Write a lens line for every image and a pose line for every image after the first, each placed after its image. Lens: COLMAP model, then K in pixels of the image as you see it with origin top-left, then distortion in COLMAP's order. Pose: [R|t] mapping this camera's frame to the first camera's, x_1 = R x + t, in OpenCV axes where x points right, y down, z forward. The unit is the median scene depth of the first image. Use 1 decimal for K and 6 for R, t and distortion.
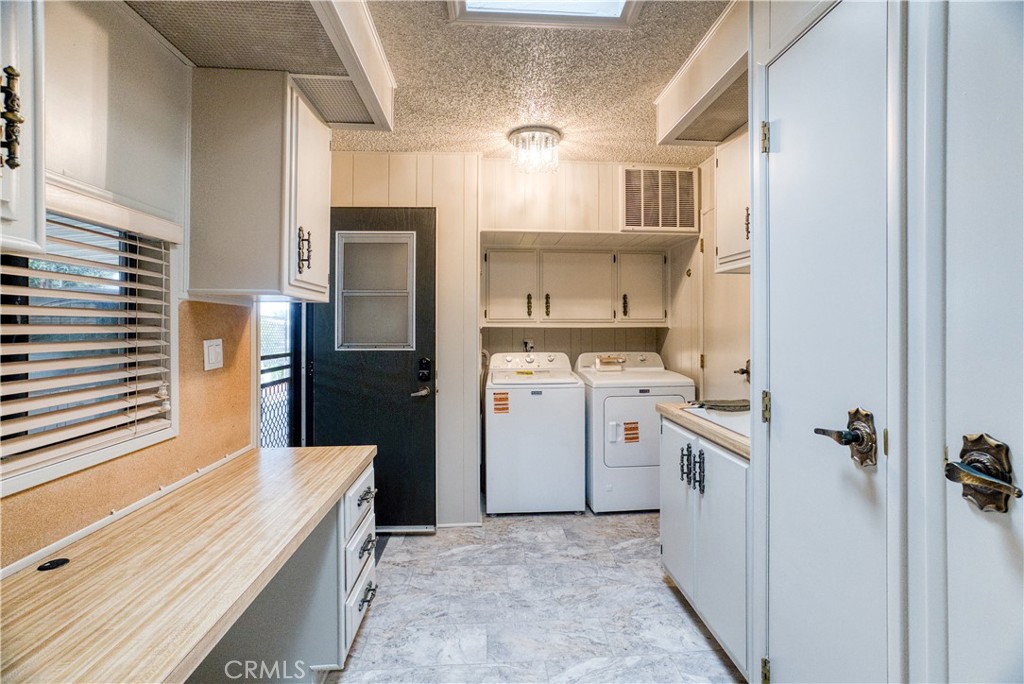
lens RADIAL K [[479.2, 0, 510.2], [0, 479.2, 331.2], [0, 0, 1]] dist [-0.017481, 0.011455]
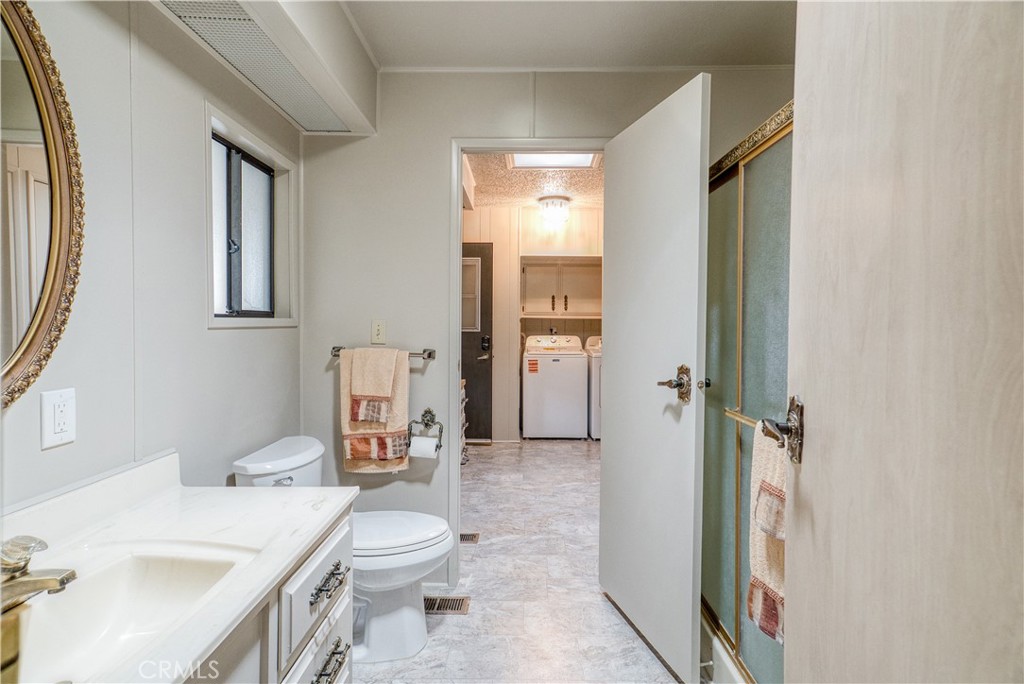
lens RADIAL K [[476.9, 0, 529.3], [0, 476.9, 324.2], [0, 0, 1]] dist [-0.002733, -0.000041]
pose [[0.998959, 0.006044, -0.045225, 0.037778], [-0.005847, 0.999973, 0.004497, 0.004949], [0.045251, -0.004228, 0.998967, -0.534604]]
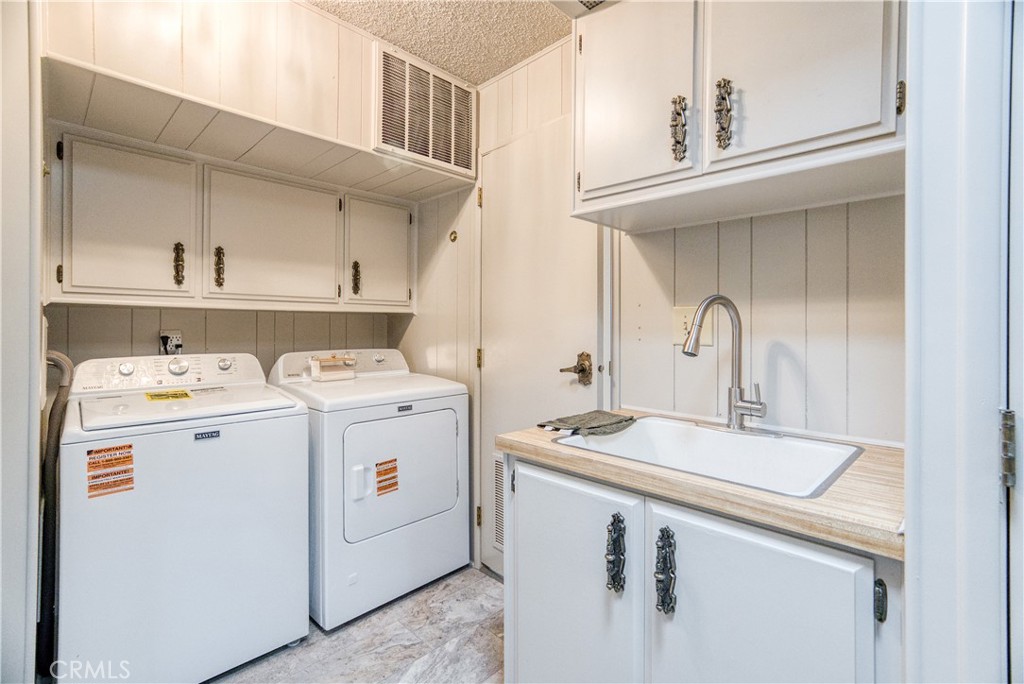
lens RADIAL K [[479.2, 0, 531.2], [0, 479.2, 325.4], [0, 0, 1]] dist [-0.017481, 0.011455]
pose [[0.740504, 0.006479, 0.672021, -0.026684], [0.002315, 0.999923, -0.012192, 0.022444], [-0.672048, 0.010584, 0.740432, 0.408050]]
